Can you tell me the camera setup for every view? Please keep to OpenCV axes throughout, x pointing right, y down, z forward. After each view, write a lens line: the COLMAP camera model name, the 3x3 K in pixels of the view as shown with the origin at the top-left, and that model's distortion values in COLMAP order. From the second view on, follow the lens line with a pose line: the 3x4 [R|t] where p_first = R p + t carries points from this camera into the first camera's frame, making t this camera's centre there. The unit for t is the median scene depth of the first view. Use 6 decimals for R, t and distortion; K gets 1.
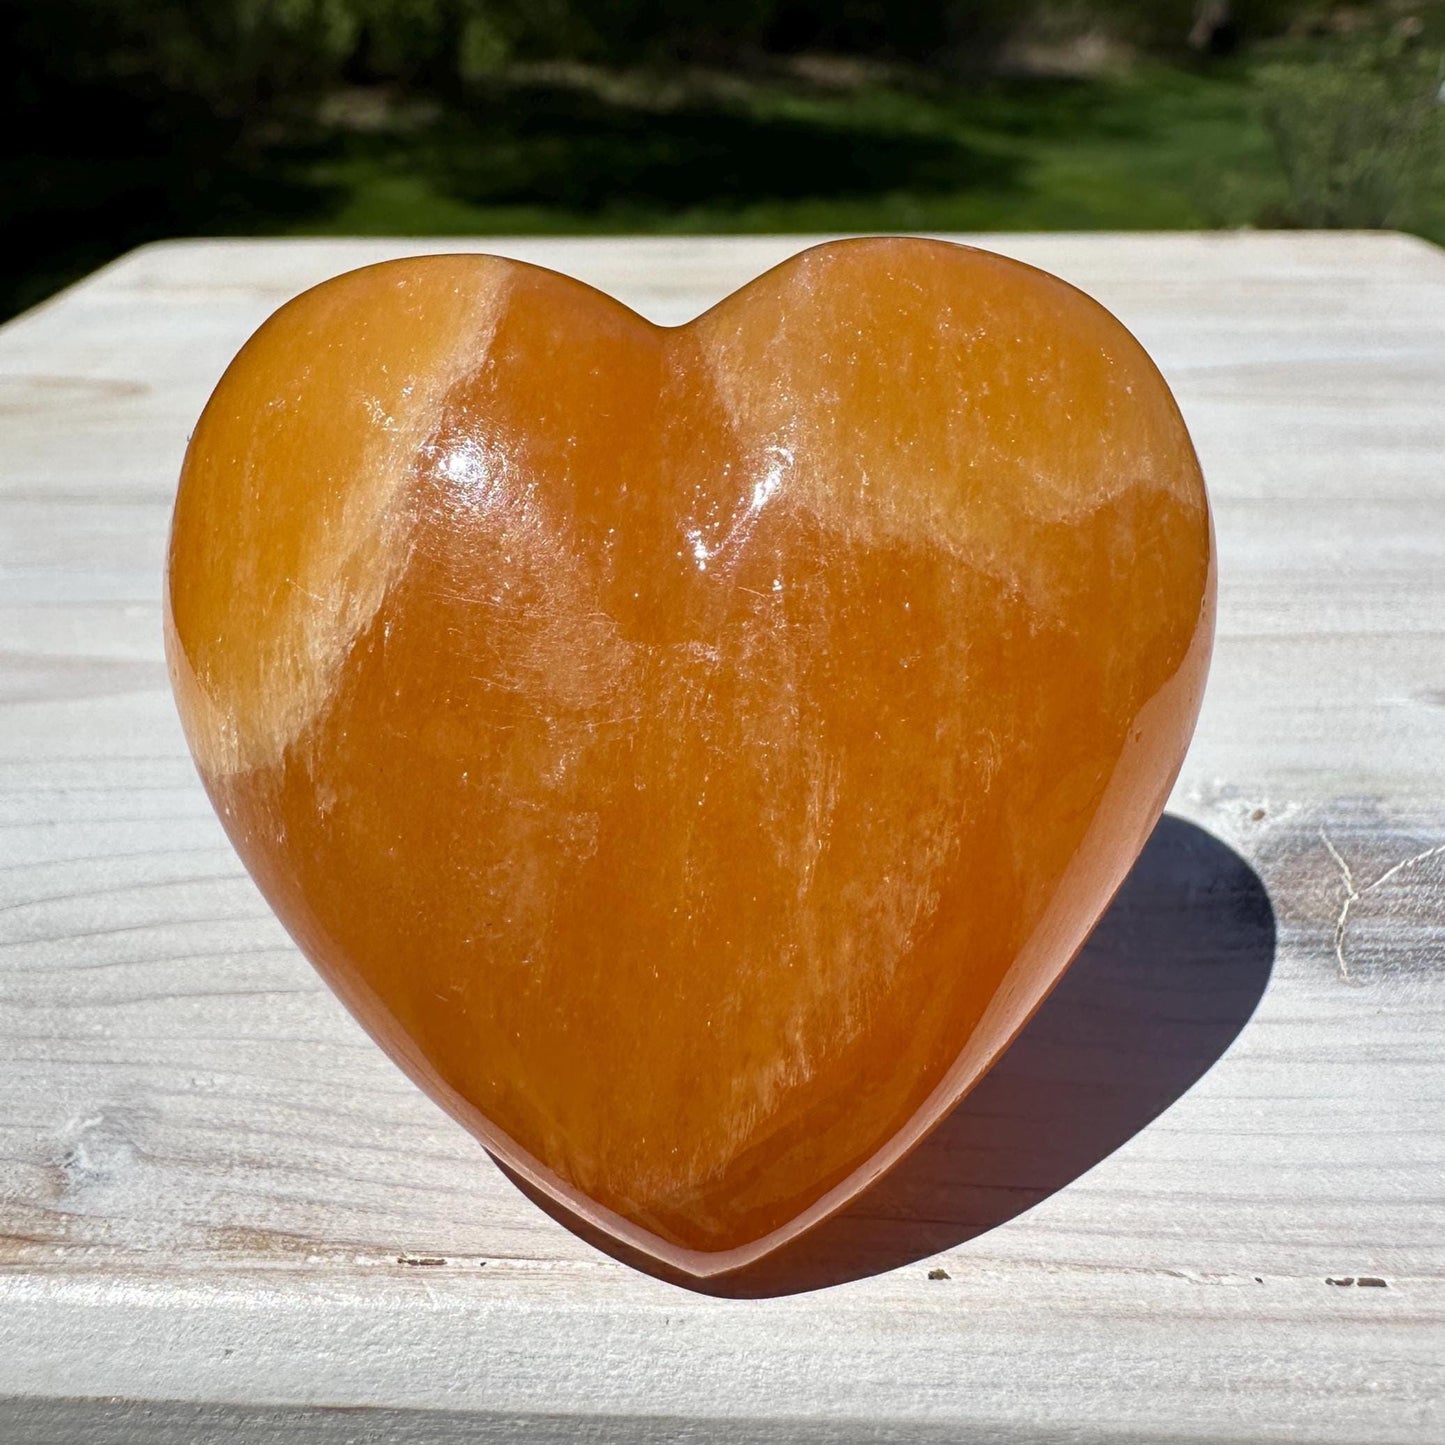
lens RADIAL K [[1533.4, 0, 638.9], [0, 1533.4, 527.8], [0, 0, 1]] dist [-0.009902, 0.000216]
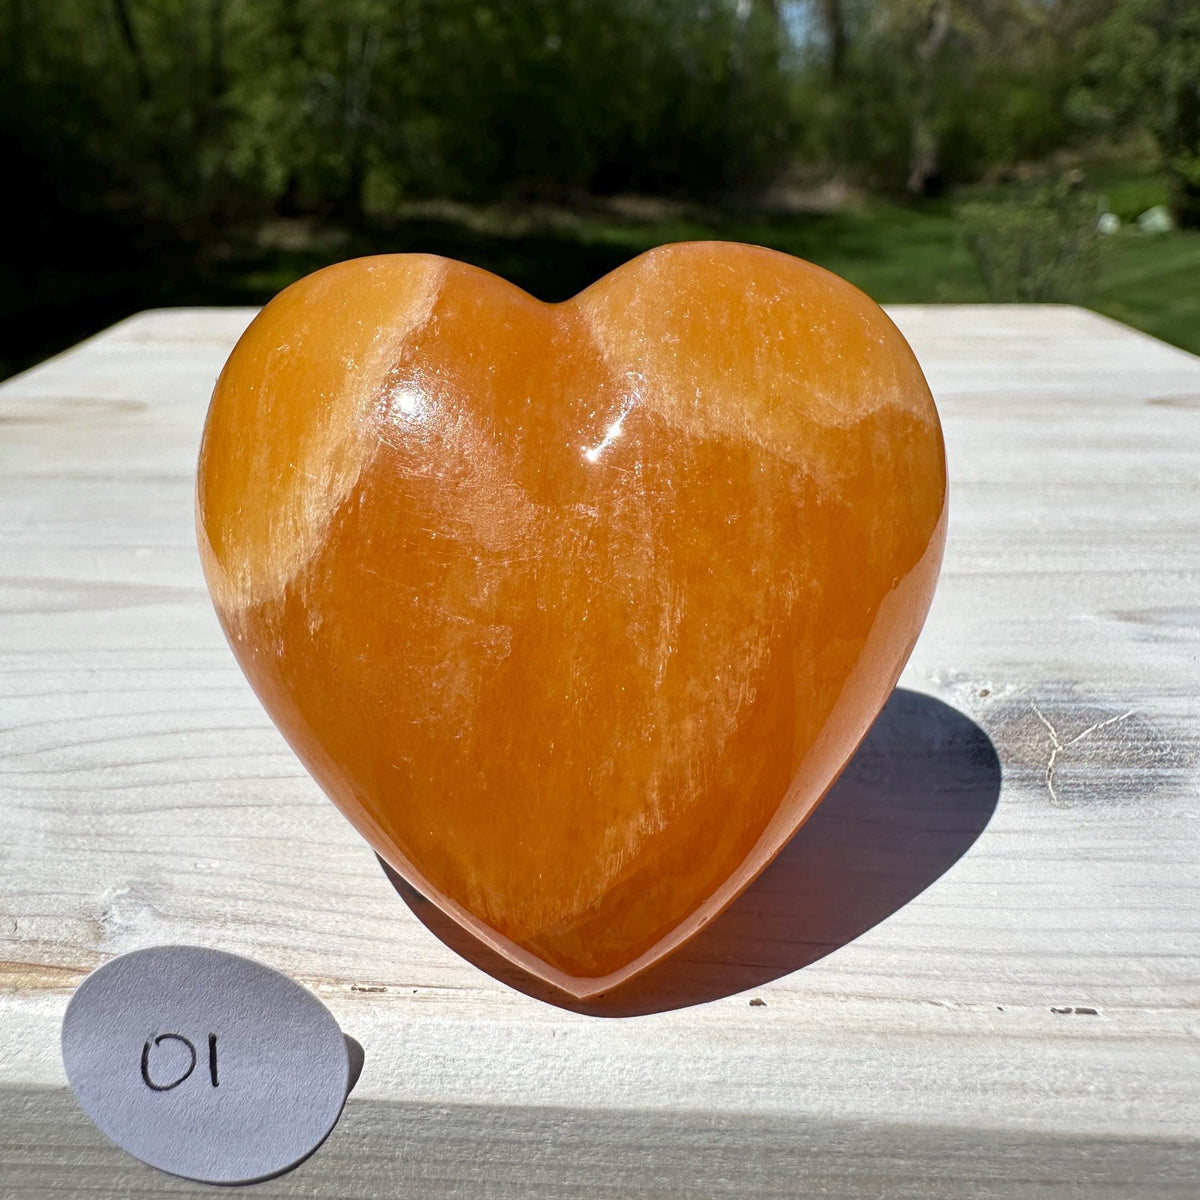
lens RADIAL K [[1174.1, 0, 471.0], [0, 1174.1, 421.1], [0, 0, 1]] dist [-0.006619, 0.000079]
pose [[0.999801, 0.006484, -0.018868, -0.035772], [-0.008556, 0.993677, -0.111947, 0.097423], [0.018022, 0.112086, 0.993535, -0.072333]]
